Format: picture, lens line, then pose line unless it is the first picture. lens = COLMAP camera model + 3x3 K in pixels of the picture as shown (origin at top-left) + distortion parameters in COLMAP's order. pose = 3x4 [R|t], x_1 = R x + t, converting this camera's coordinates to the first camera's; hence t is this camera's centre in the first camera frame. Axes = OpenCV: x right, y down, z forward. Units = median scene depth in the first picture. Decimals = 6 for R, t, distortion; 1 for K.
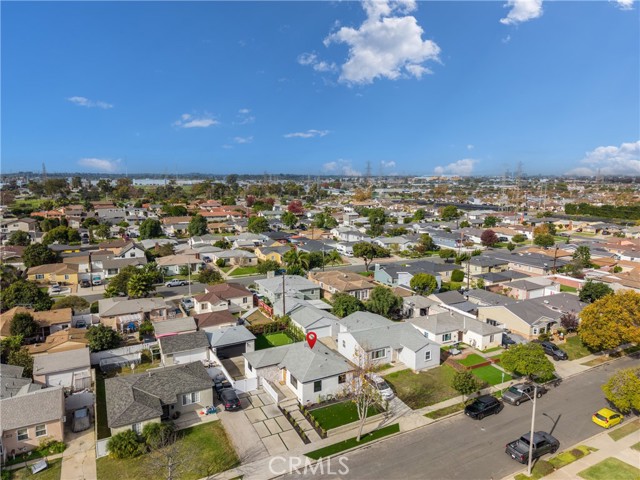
lens RADIAL K [[427.3, 0, 320.0], [0, 427.3, 240.0], [0, 0, 1]] dist [0.047049, -0.049585]
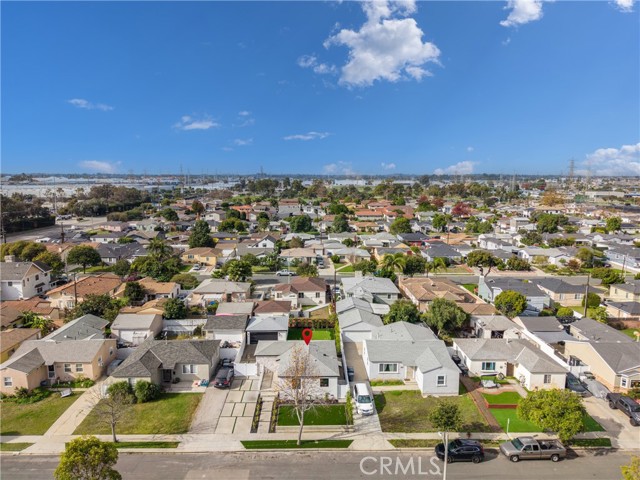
lens RADIAL K [[427.3, 0, 320.0], [0, 427.3, 240.0], [0, 0, 1]] dist [0.047049, -0.049585]
pose [[0.893412, 0.068479, -0.443989, 0.397047], [-0.068849, 0.997510, 0.015312, -0.013544], [0.443932, 0.016889, 0.895901, 0.096307]]
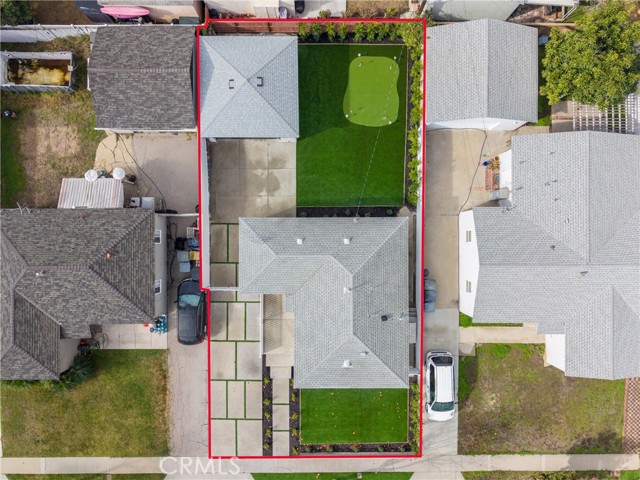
lens RADIAL K [[427.3, 0, 320.0], [0, 427.3, 240.0], [0, 0, 1]] dist [0.047049, -0.049585]
pose [[0.884532, 0.466474, -0.002392, -0.083466], [-0.068390, 0.134750, 0.988517, -0.203271], [0.461440, -0.874211, 0.151093, 0.903891]]
